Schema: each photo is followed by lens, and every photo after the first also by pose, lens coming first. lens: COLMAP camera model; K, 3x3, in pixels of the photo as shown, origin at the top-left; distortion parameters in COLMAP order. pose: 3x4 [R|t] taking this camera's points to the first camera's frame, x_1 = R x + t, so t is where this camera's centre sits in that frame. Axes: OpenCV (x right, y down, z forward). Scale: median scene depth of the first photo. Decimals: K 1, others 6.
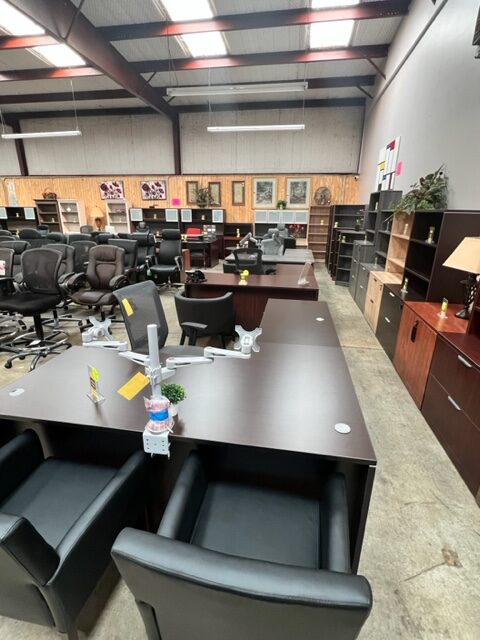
lens RADIAL K [[314.9, 0, 240.0], [0, 314.9, 320.0], [0, 0, 1]] dist [-0.002714, -0.000206]
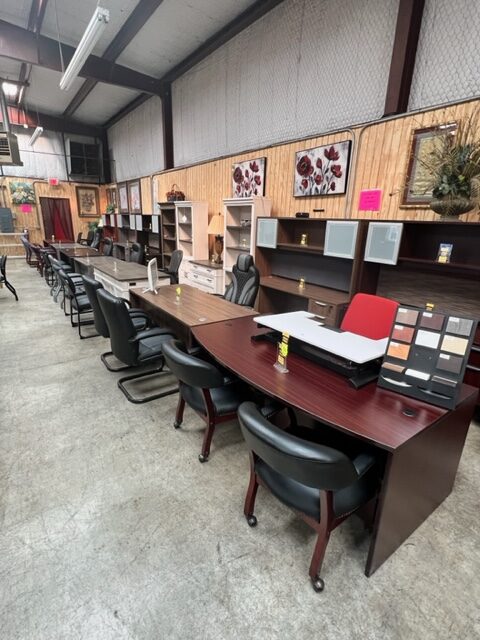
lens RADIAL K [[321.3, 0, 230.3], [0, 321.3, 319.4], [0, 0, 1]] dist [-0.001061, -0.000607]
pose [[0.699149, 0.220289, -0.680194, -0.043585], [-0.233010, 0.969615, 0.074518, -0.242136], [0.675942, 0.106392, 0.729235, 0.662896]]
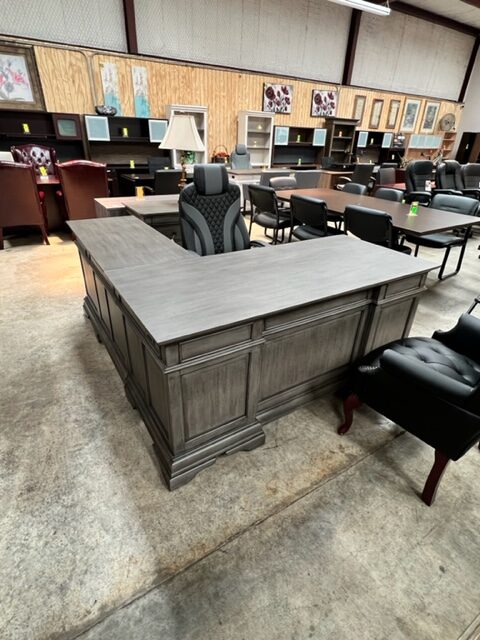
lens RADIAL K [[341.3, 0, 240.0], [0, 341.3, 320.0], [0, 0, 1]] dist [-0.000776, -0.001134]
pose [[0.749092, -0.305086, 0.588033, -1.103269], [0.182595, 0.948346, 0.259420, -0.161971], [-0.636804, -0.086958, 0.766106, 0.440381]]
